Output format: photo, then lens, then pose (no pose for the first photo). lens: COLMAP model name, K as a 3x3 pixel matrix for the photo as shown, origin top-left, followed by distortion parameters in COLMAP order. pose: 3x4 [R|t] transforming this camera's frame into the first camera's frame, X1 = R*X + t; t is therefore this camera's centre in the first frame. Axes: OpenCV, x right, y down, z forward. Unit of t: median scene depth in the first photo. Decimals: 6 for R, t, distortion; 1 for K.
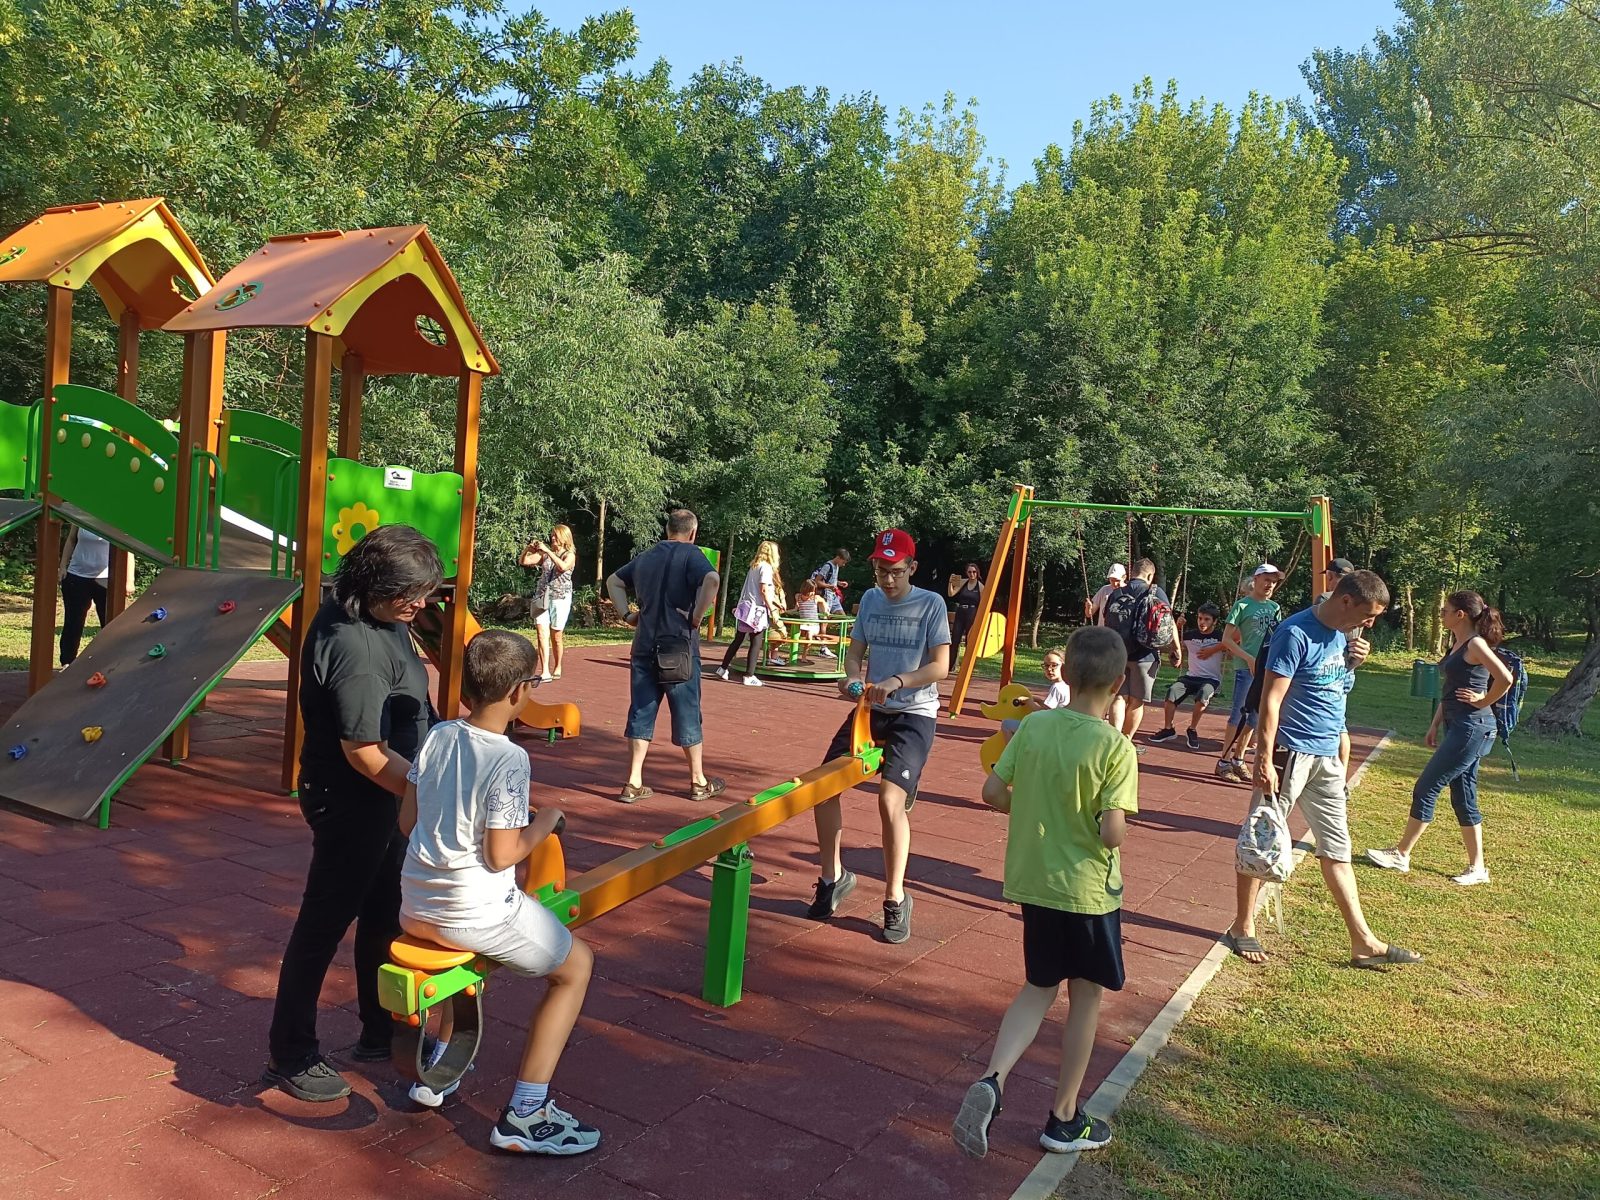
lens RADIAL K [[1153.7, 0, 797.8], [0, 1153.7, 604.5], [0, 0, 1]] dist [0.040883, -0.057663]
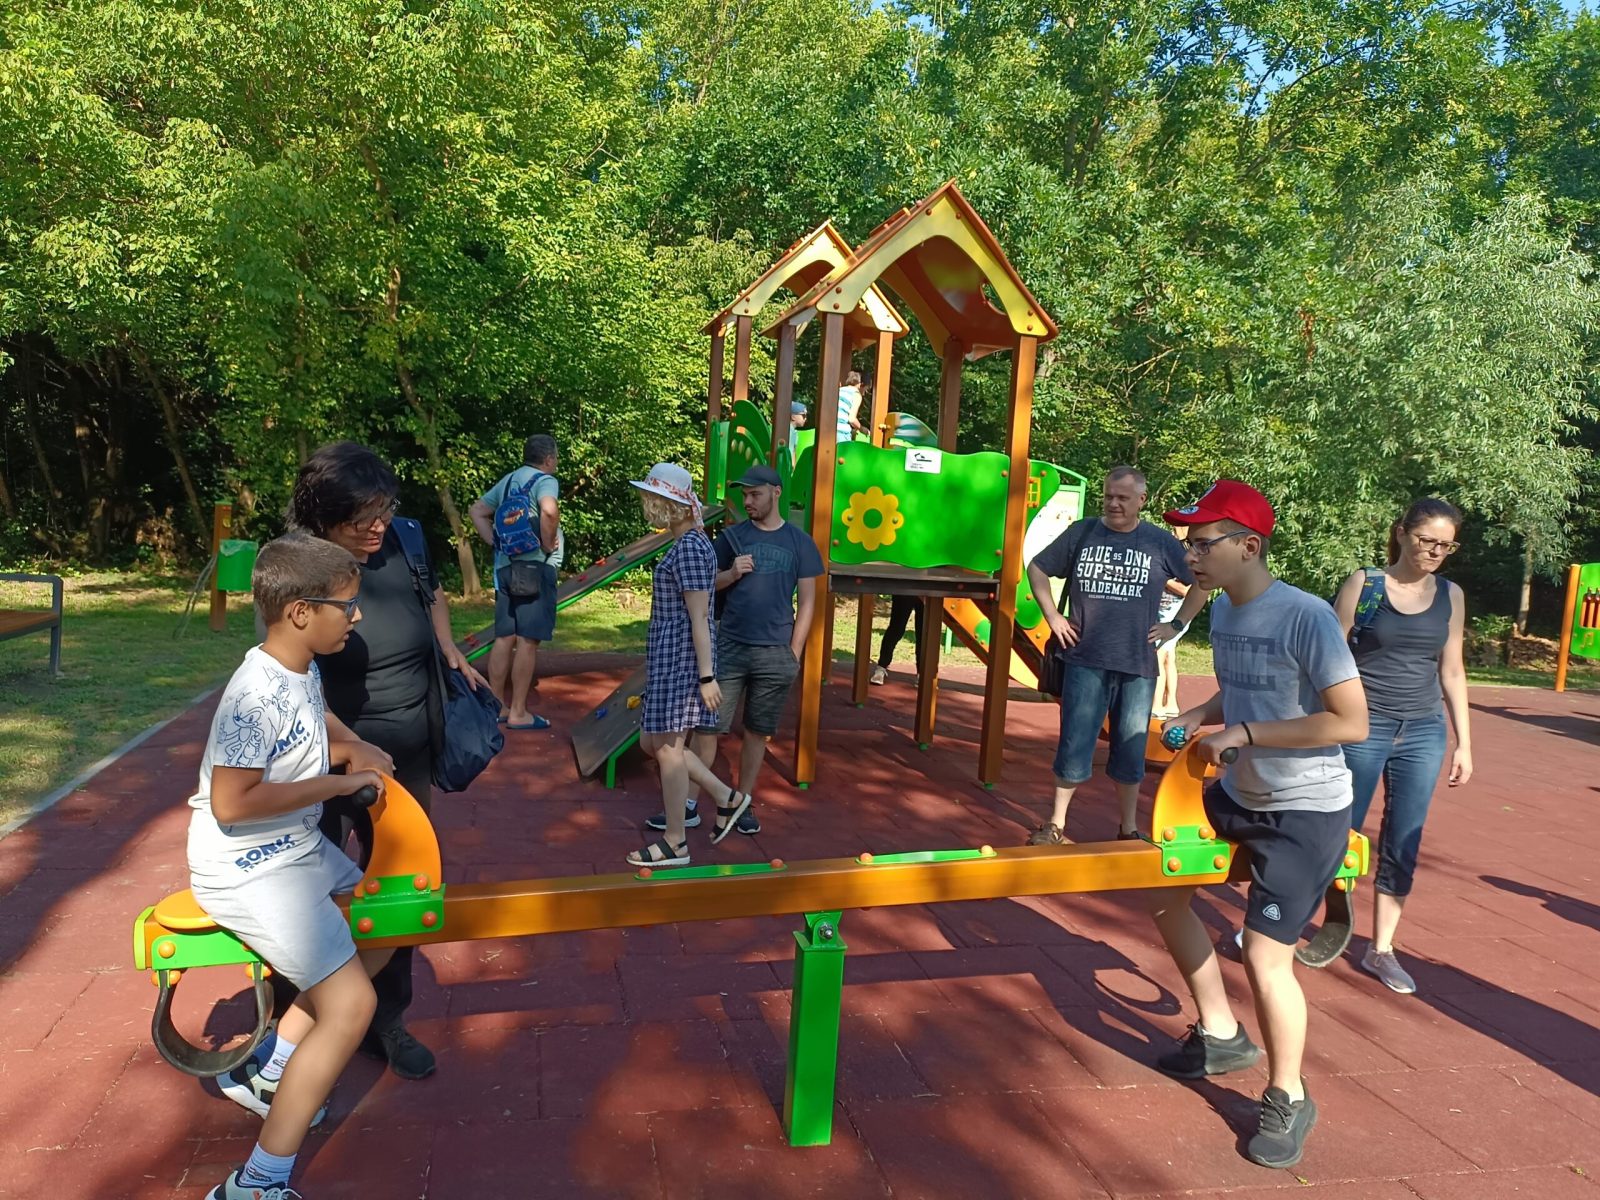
lens RADIAL K [[1153.7, 0, 797.8], [0, 1153.7, 604.5], [0, 0, 1]] dist [0.040883, -0.057663]
pose [[0.676381, 0.027077, -0.736054, 0.106621], [-0.049956, 0.998709, -0.009166, 0.007517], [0.734856, 0.042970, 0.676861, 0.123701]]
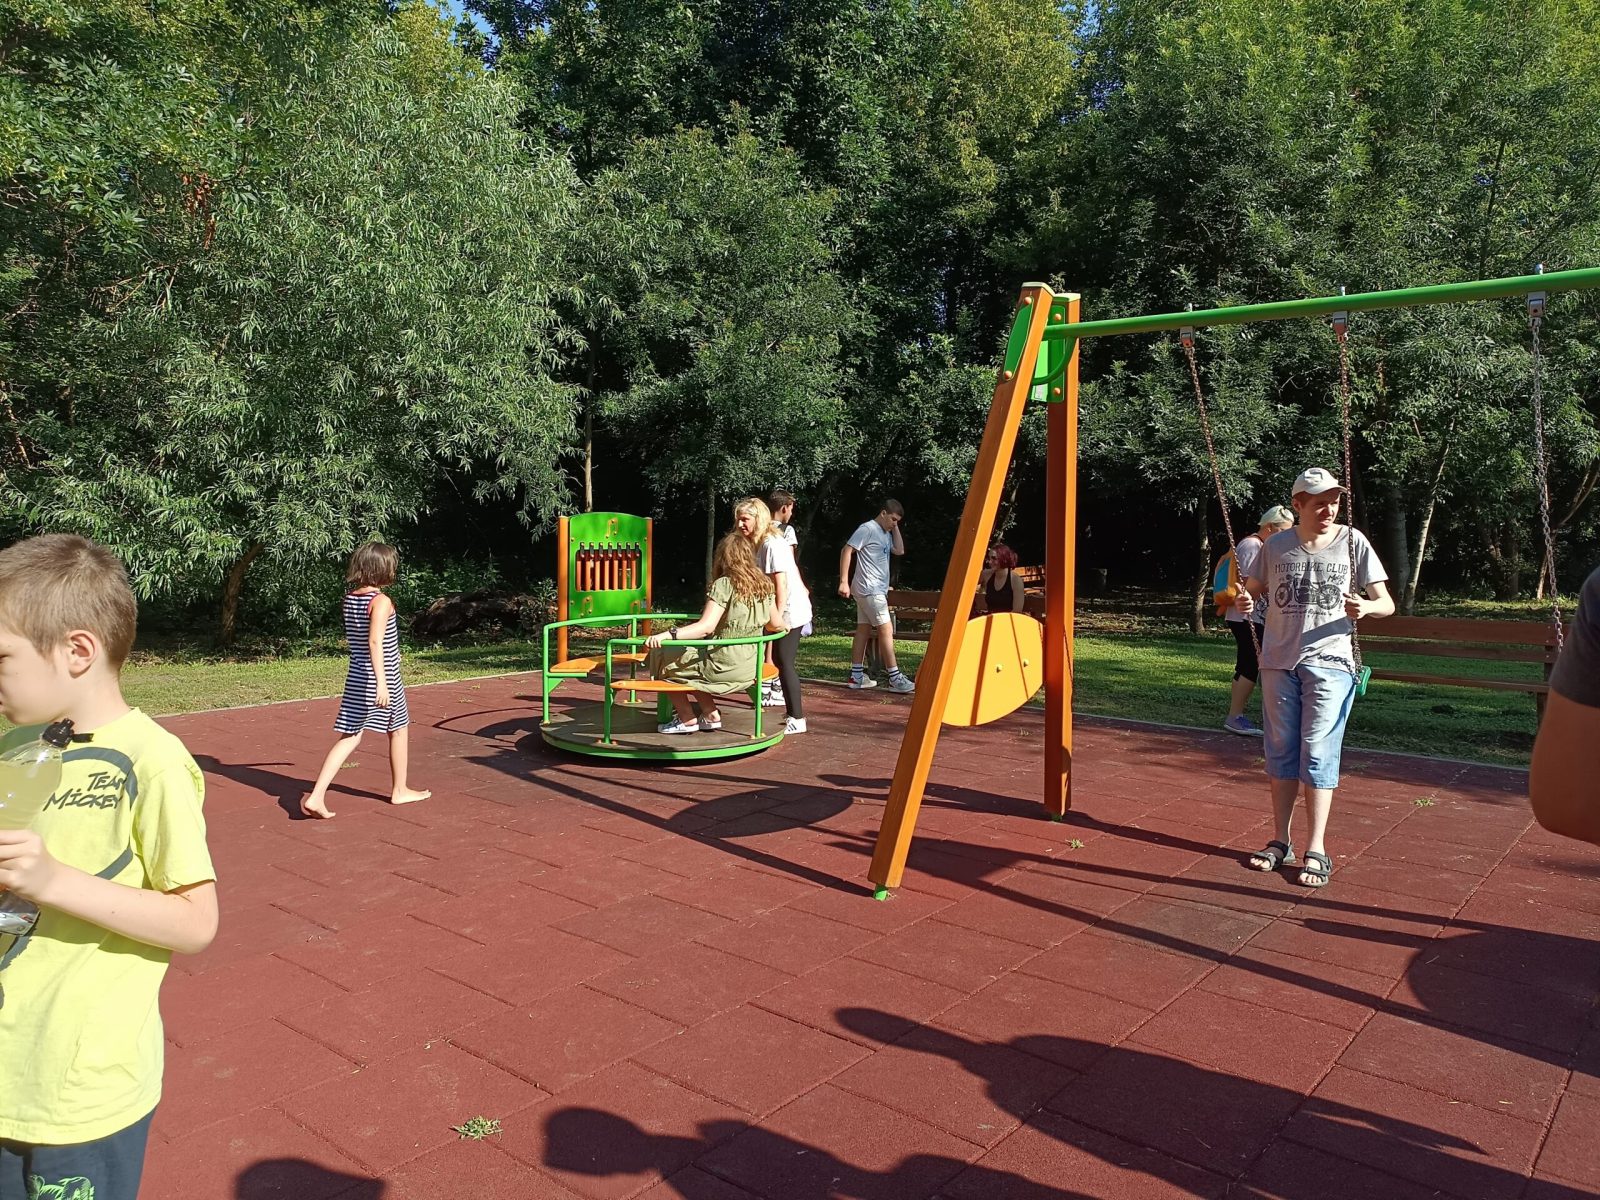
lens RADIAL K [[1153.7, 0, 797.8], [0, 1153.7, 604.5], [0, 0, 1]] dist [0.040883, -0.057663]
pose [[0.984914, -0.060800, -0.162011, 0.114515], [0.064493, 0.997763, 0.017626, -0.006045], [0.160577, -0.027809, 0.986632, 0.403423]]
